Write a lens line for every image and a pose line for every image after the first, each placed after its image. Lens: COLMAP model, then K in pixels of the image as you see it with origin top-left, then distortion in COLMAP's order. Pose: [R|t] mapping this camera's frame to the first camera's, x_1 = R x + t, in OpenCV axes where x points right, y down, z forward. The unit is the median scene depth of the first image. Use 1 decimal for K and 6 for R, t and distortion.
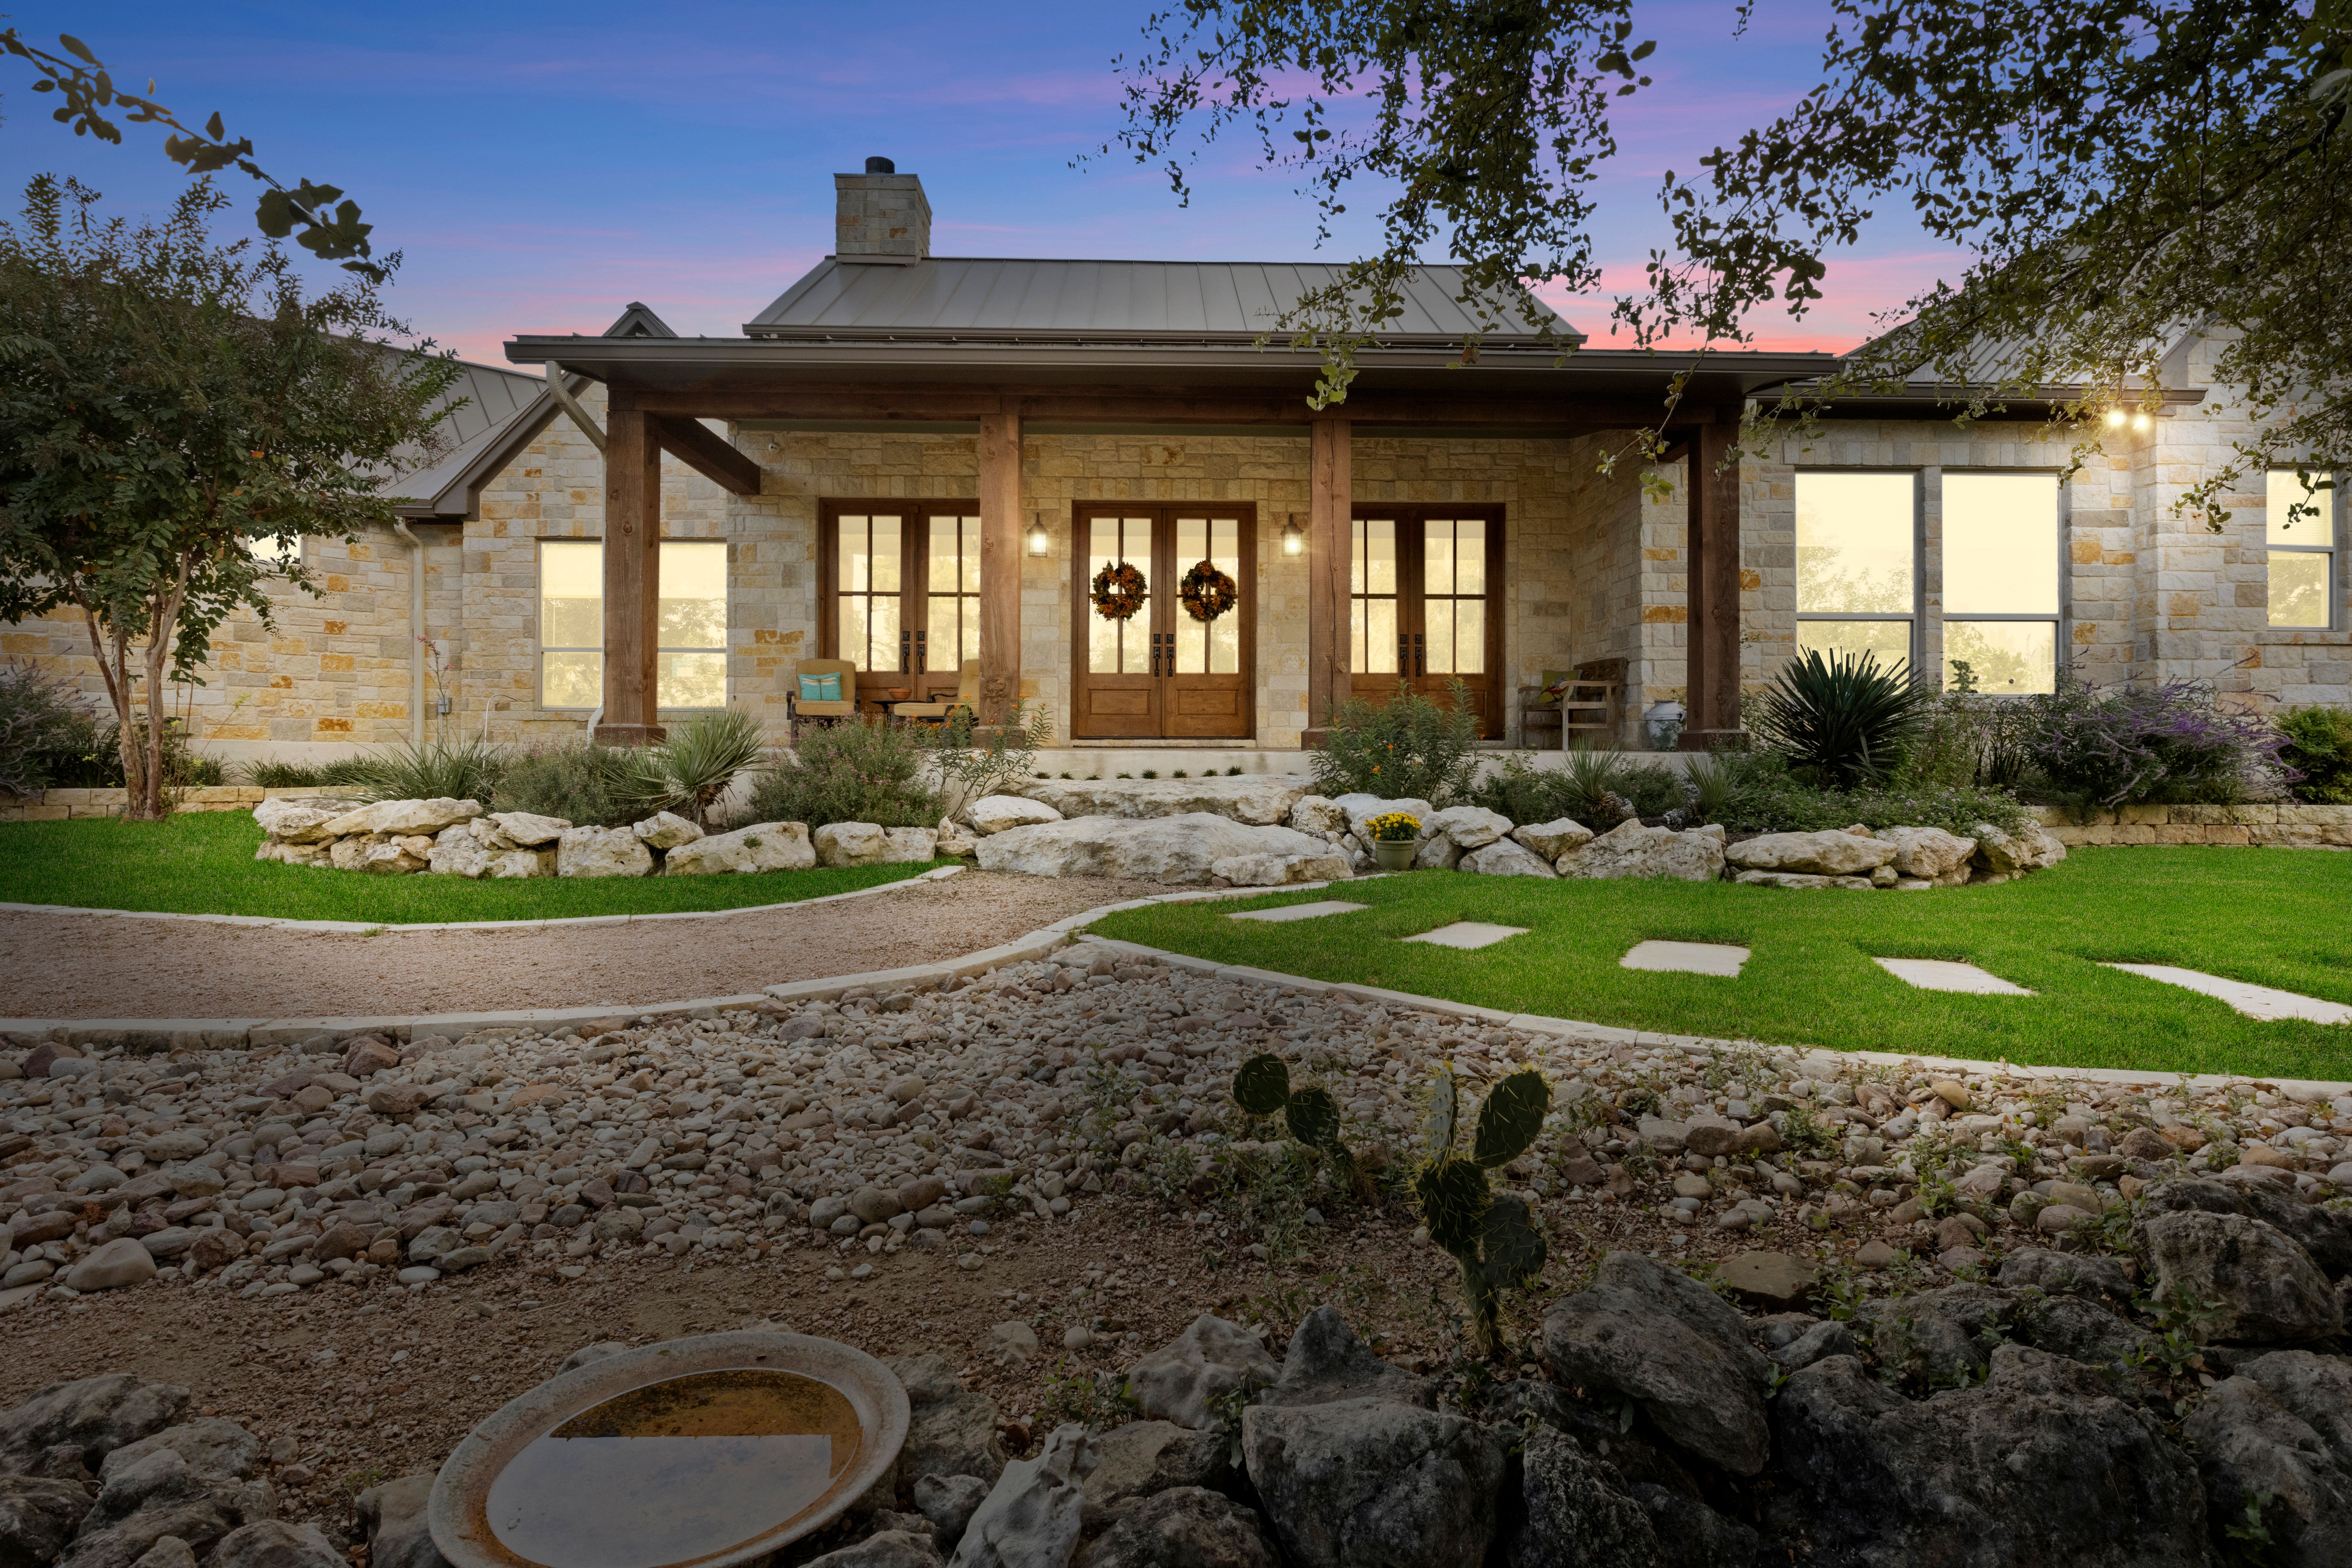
lens RADIAL K [[1188.5, 0, 1160.3], [0, 1188.5, 748.8], [0, 0, 1]] dist [-0.014008, -0.000360]
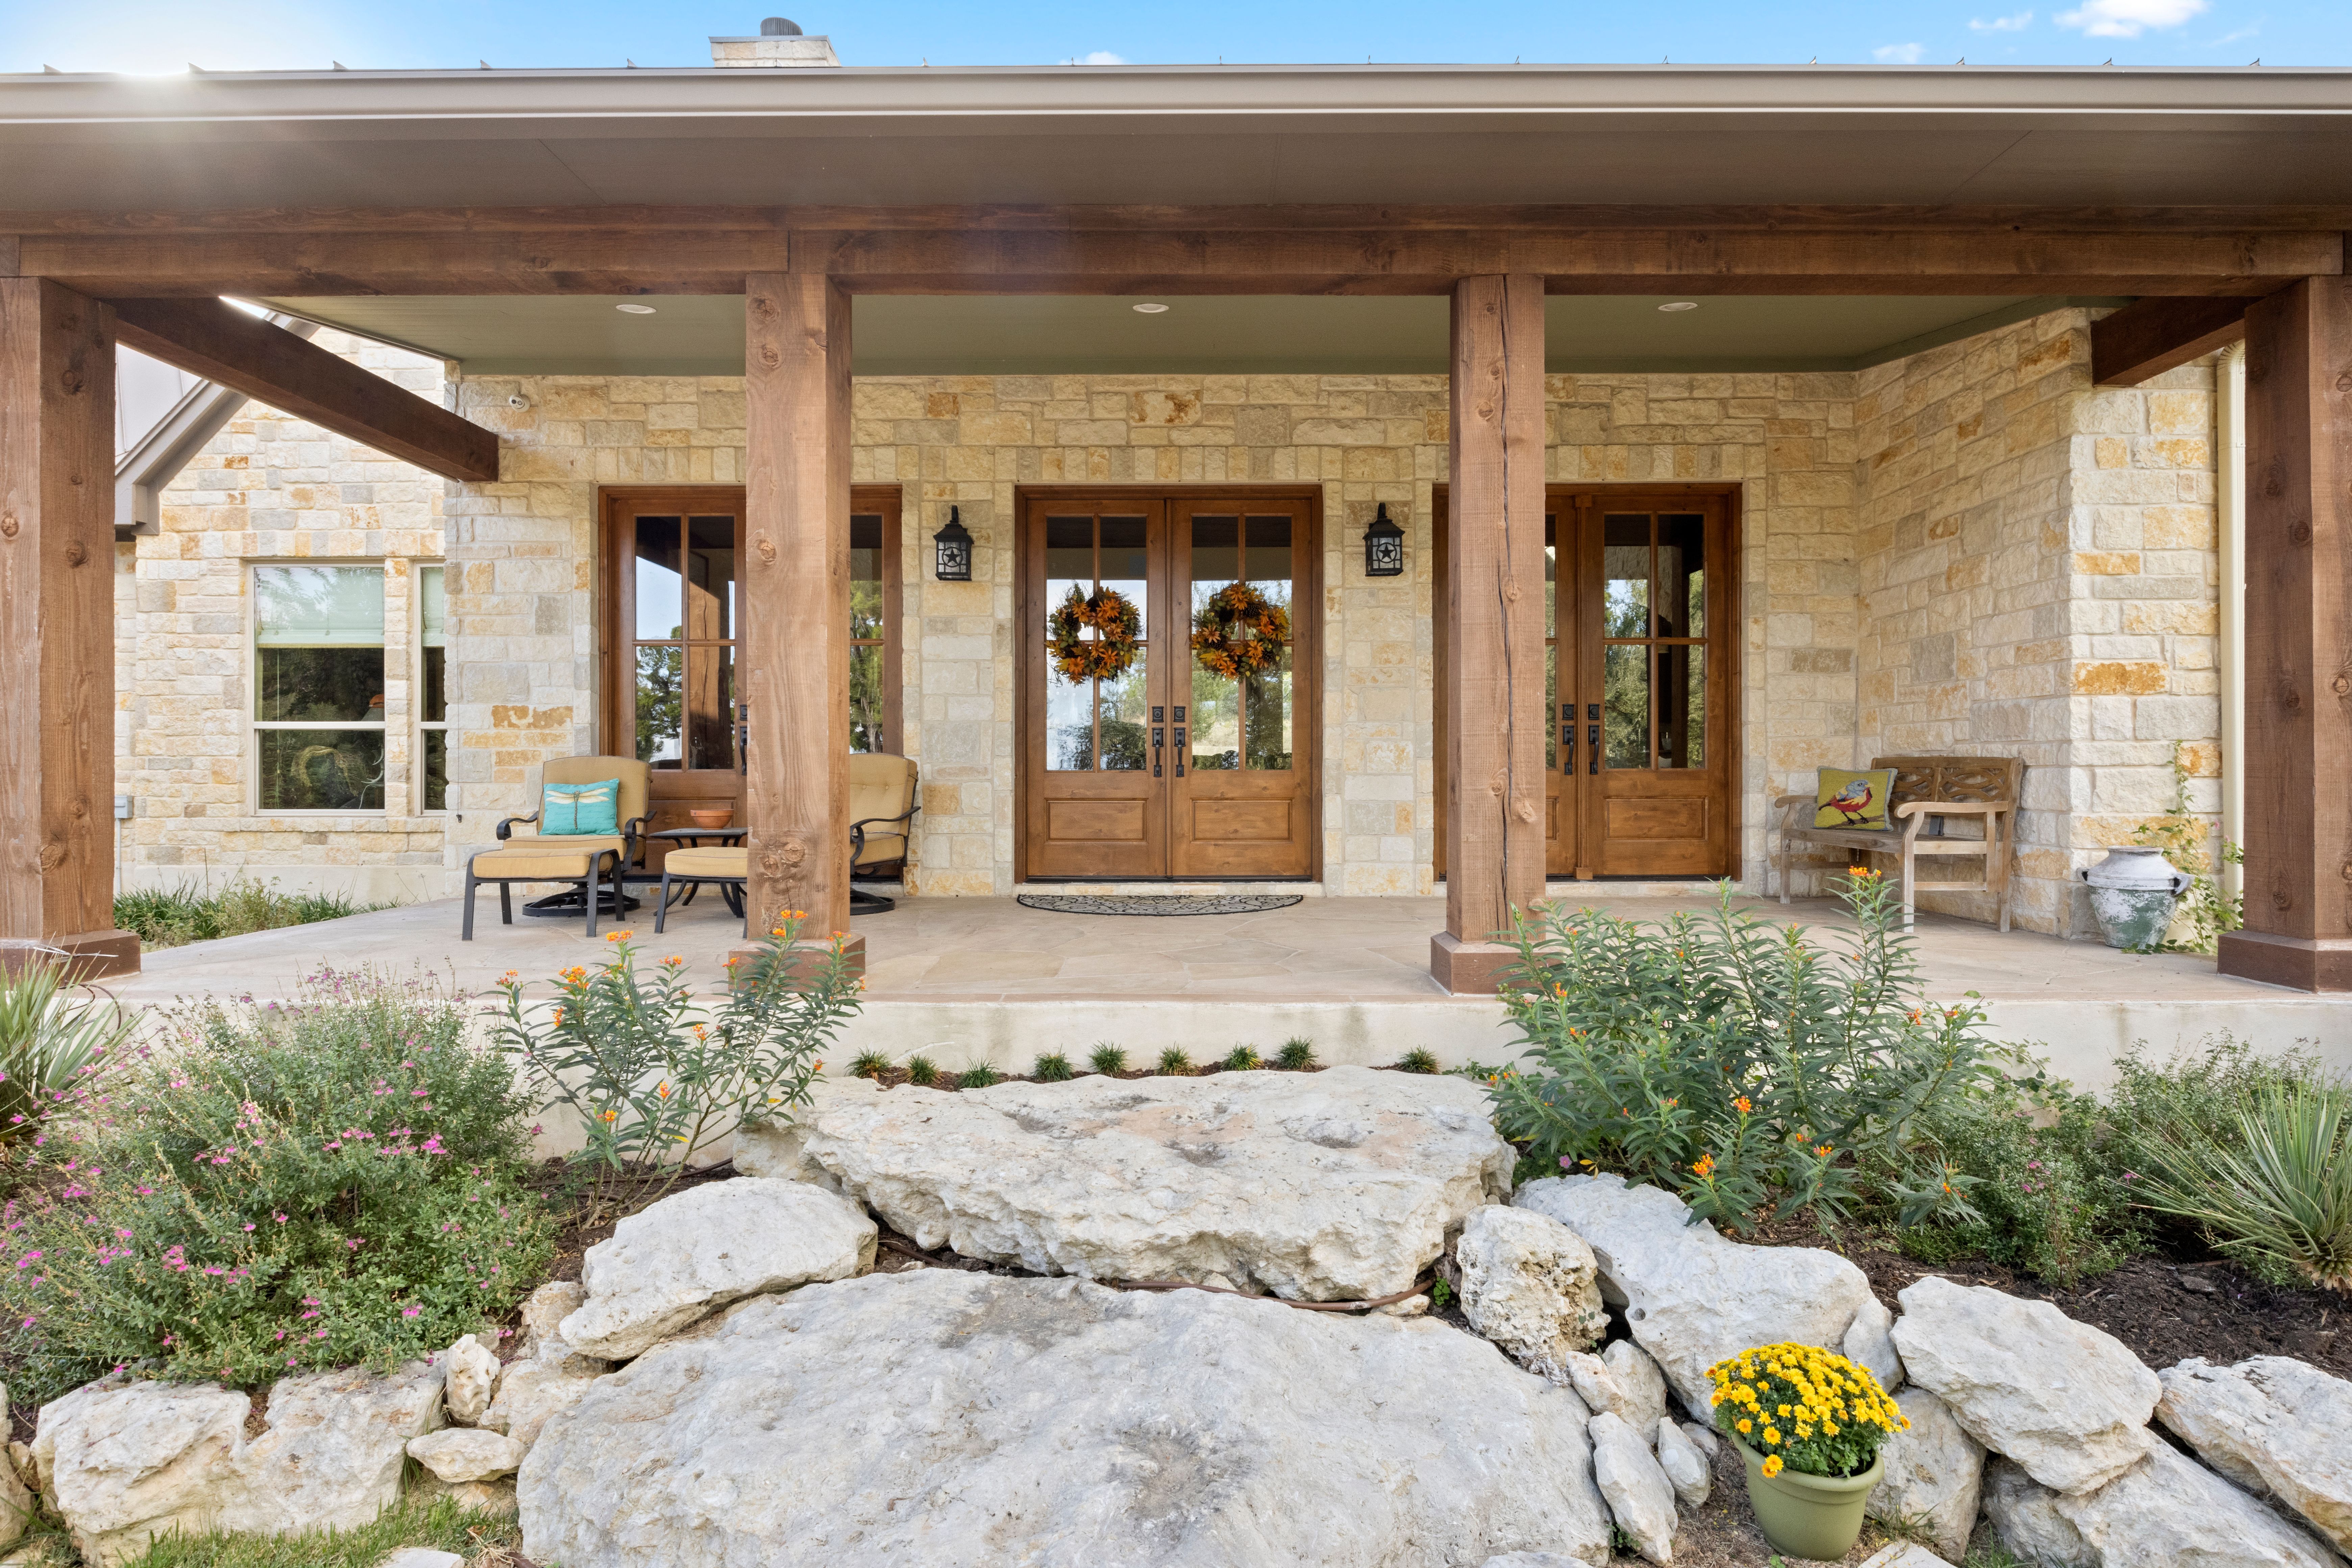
lens RADIAL K [[1163.5, 0, 1176.0], [0, 1163.5, 784.0], [0, 0, 1]] dist [-0.008503, -0.000017]
pose [[0.999689, -0.004711, -0.024496, 0.021262], [0.004987, 0.999925, 0.011206, -0.064931], [0.024441, -0.011324, 0.999637, 0.416061]]
